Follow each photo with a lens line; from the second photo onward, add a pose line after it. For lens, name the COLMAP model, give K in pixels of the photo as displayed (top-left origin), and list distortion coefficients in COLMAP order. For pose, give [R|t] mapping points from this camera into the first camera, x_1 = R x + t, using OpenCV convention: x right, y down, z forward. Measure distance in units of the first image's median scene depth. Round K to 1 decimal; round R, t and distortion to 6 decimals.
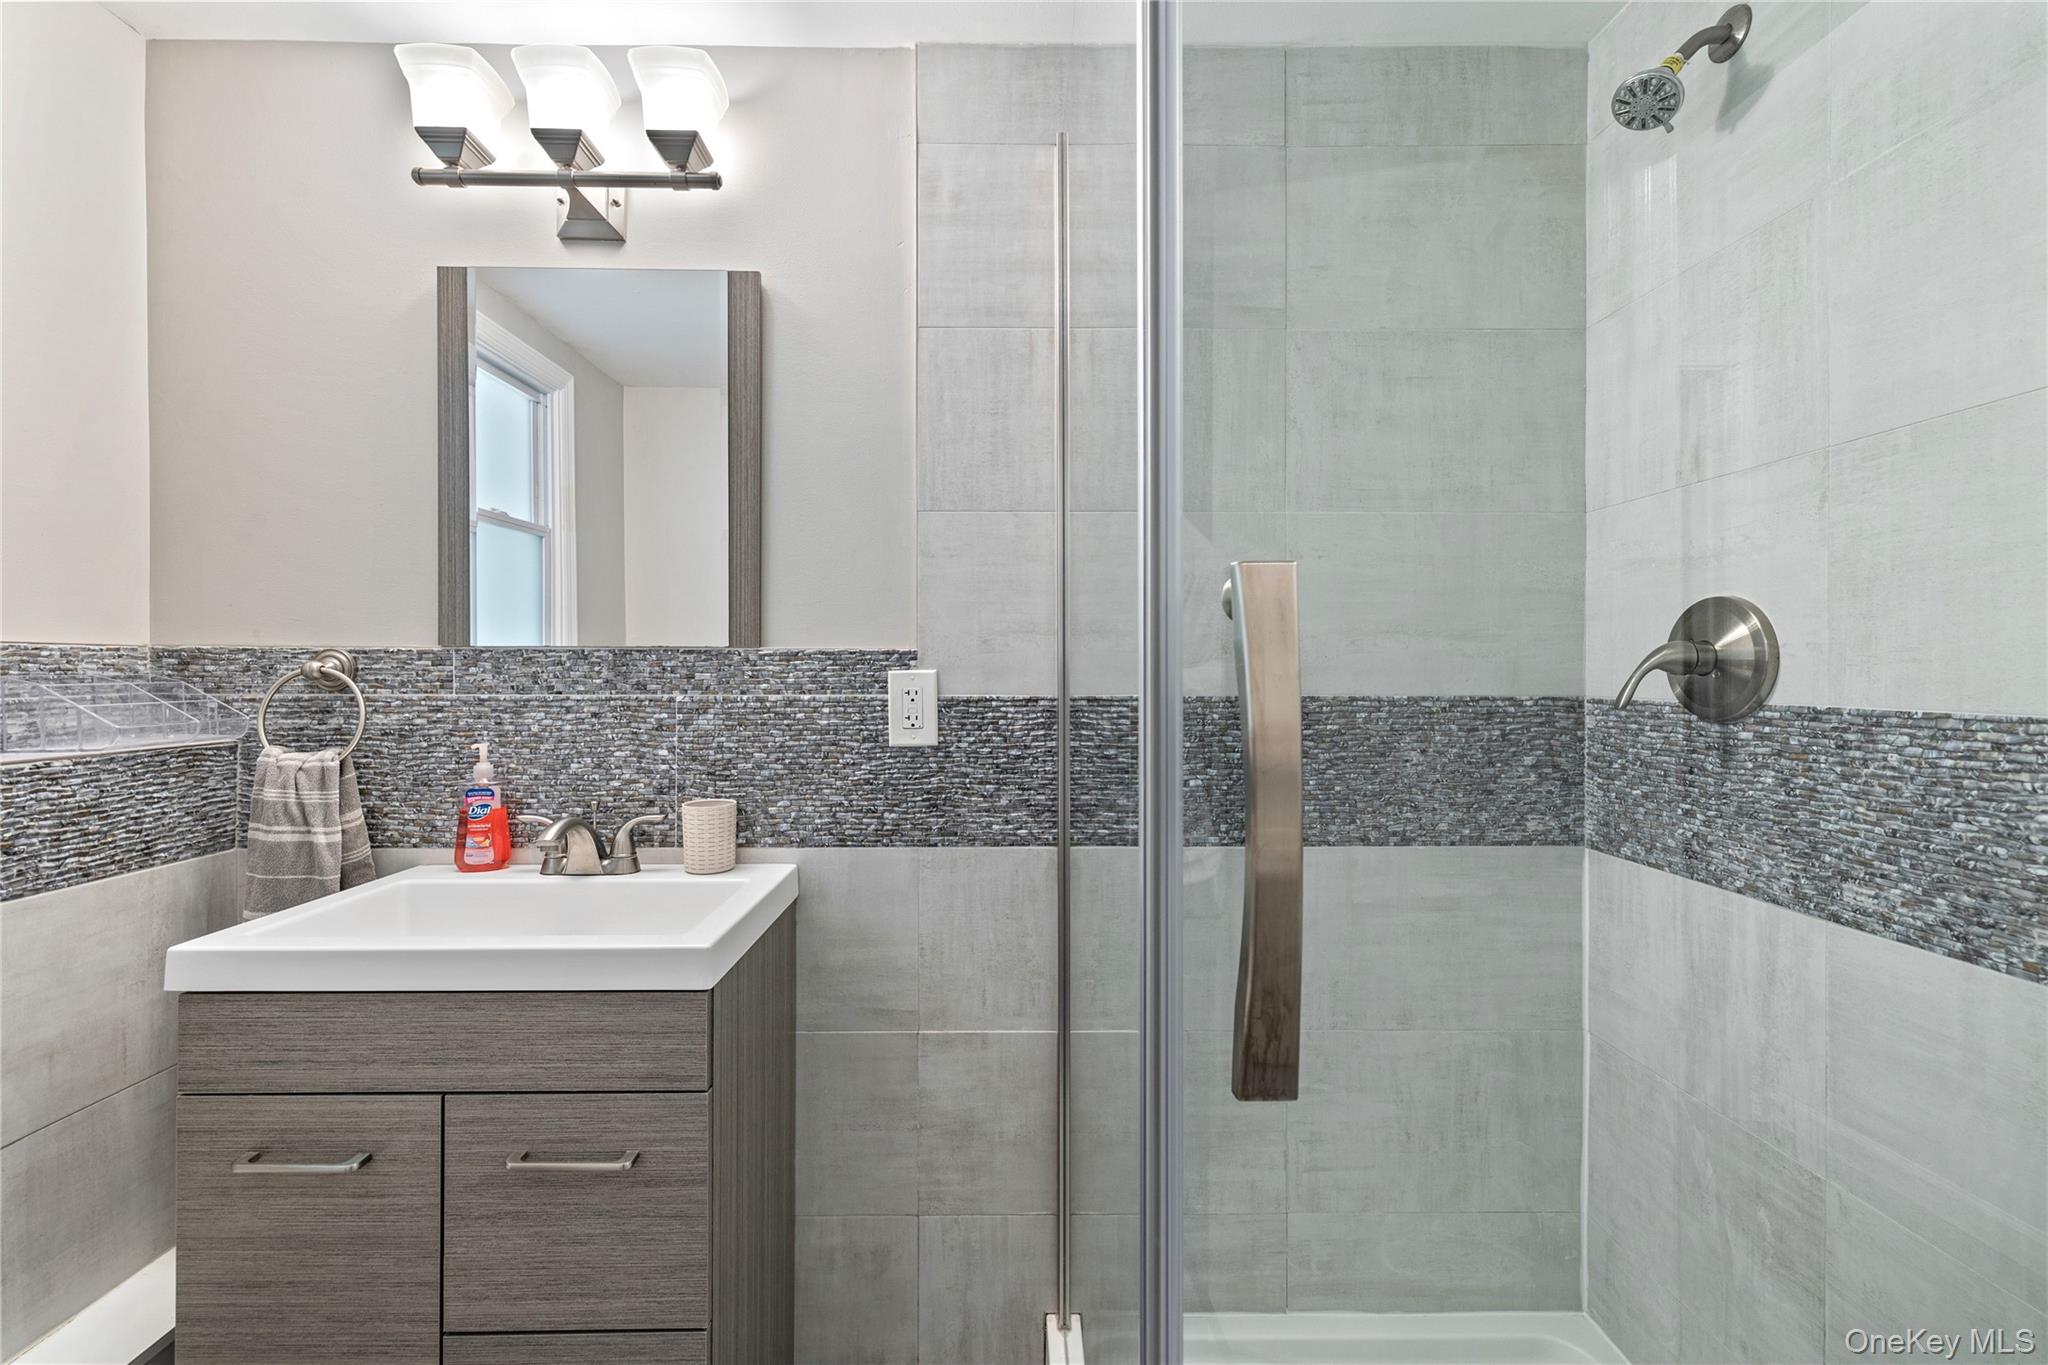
lens RADIAL K [[862.0, 0, 1019.2], [0, 862.0, 668.3], [0, 0, 1]] dist [-0.000985, 0.000251]
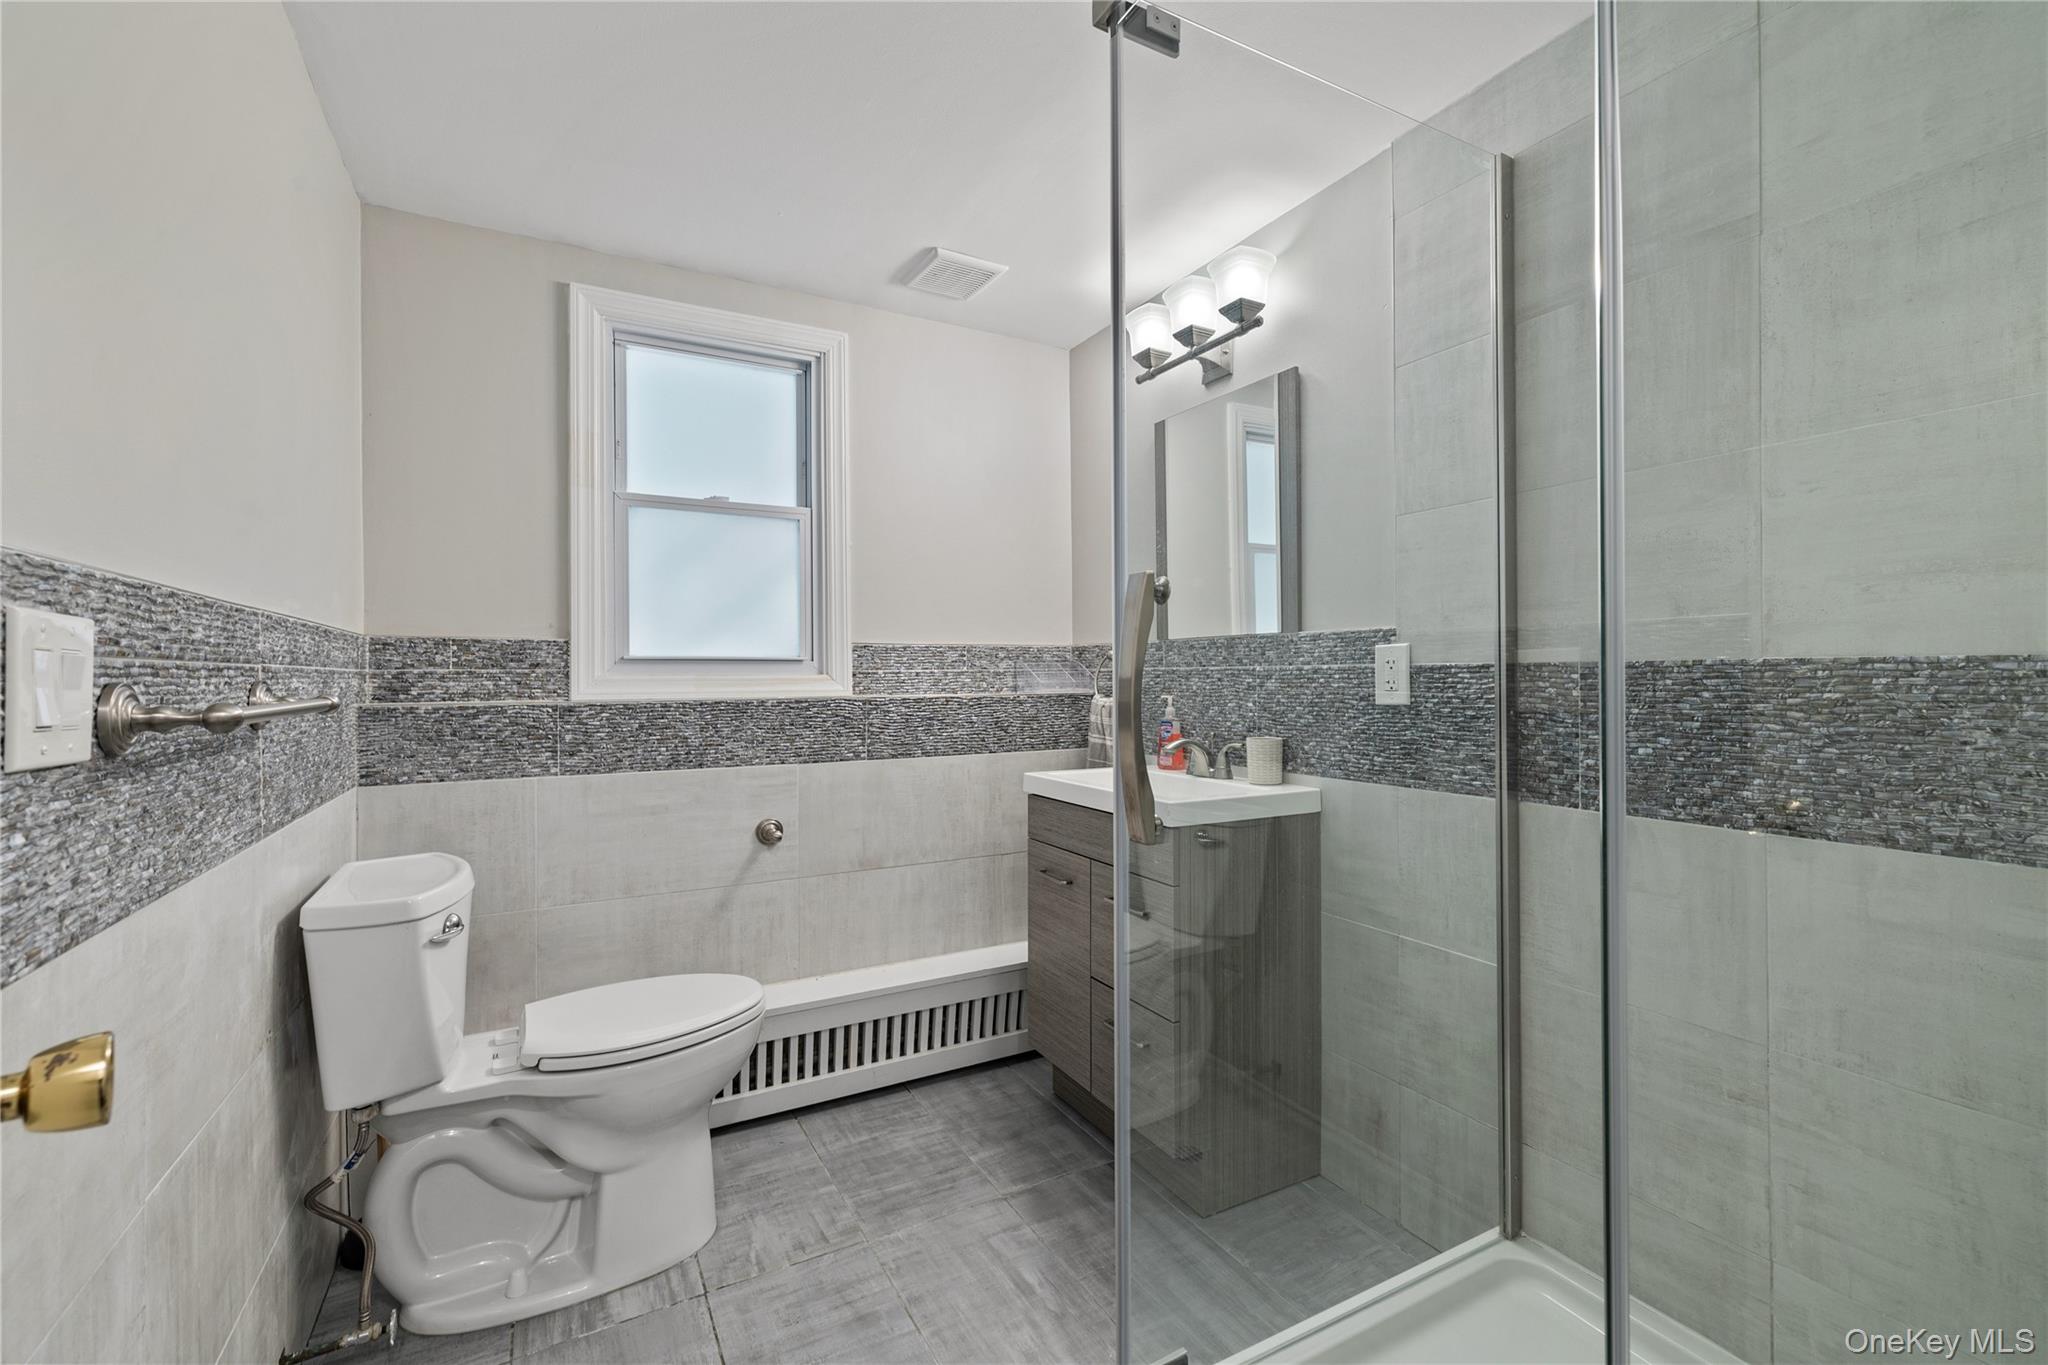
lens RADIAL K [[877.7, 0, 1020.4], [0, 877.7, 673.7], [0, 0, 1]] dist [-0.004909, -0.000442]
pose [[0.460407, -0.006983, -0.887680, 0.758810], [0.005682, 0.999972, -0.004919, 0.048221], [0.887690, -0.002779, 0.460434, -0.064889]]
